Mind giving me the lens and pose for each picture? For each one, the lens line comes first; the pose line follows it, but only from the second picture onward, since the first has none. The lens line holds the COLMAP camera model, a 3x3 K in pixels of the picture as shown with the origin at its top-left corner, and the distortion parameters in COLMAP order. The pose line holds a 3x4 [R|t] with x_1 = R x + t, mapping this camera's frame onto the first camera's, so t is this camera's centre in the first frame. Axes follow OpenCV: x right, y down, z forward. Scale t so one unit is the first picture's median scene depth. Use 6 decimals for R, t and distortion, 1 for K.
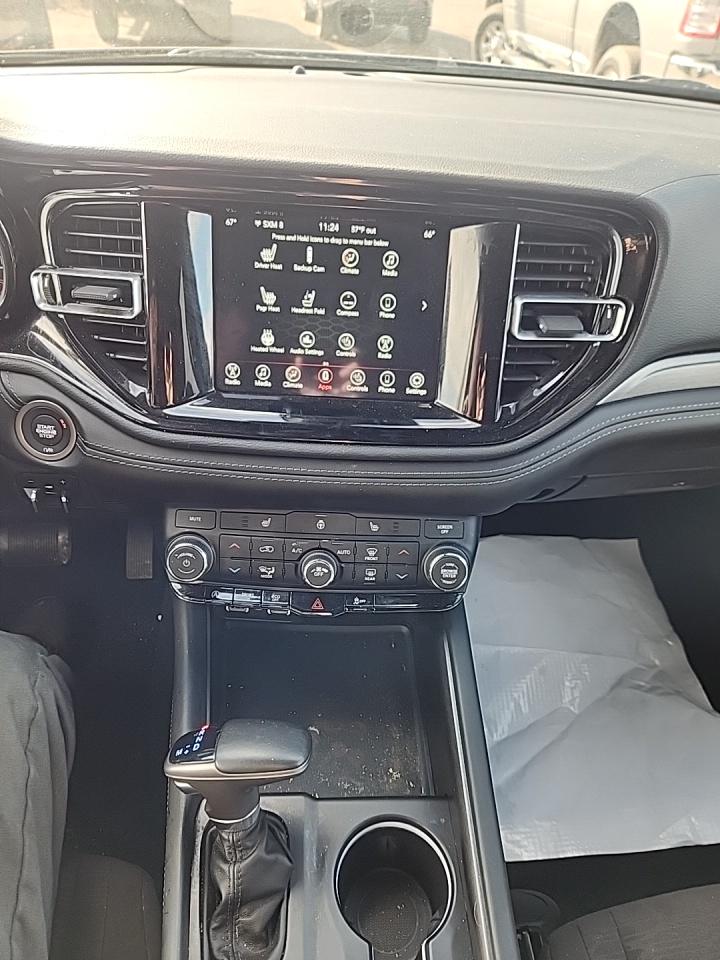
lens RADIAL K [[652.0, 0, 360.1], [0, 652.0, 483.1], [0, 0, 1]] dist [0.019530, -0.013592]
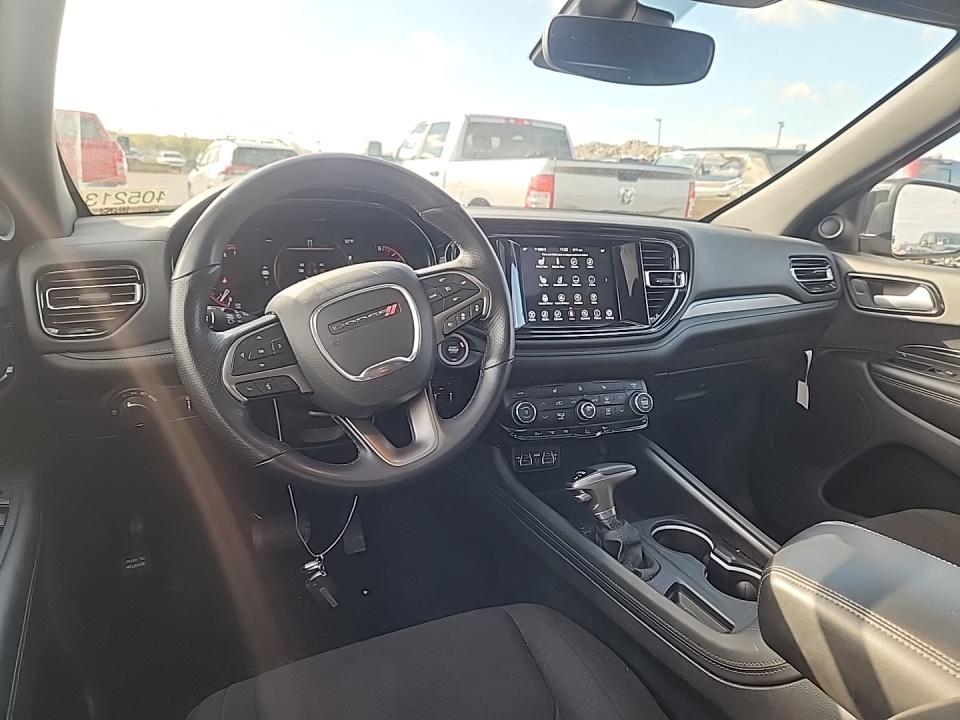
lens RADIAL K [[652.0, 0, 472.1], [0, 652.0, 362.6], [0, 0, 1]] dist [0.019530, -0.013592]
pose [[0.934490, -0.101286, 0.341277, -1.116278], [0.225870, 0.909688, -0.348498, 0.656910], [-0.275157, 0.402753, 0.872971, -0.701800]]
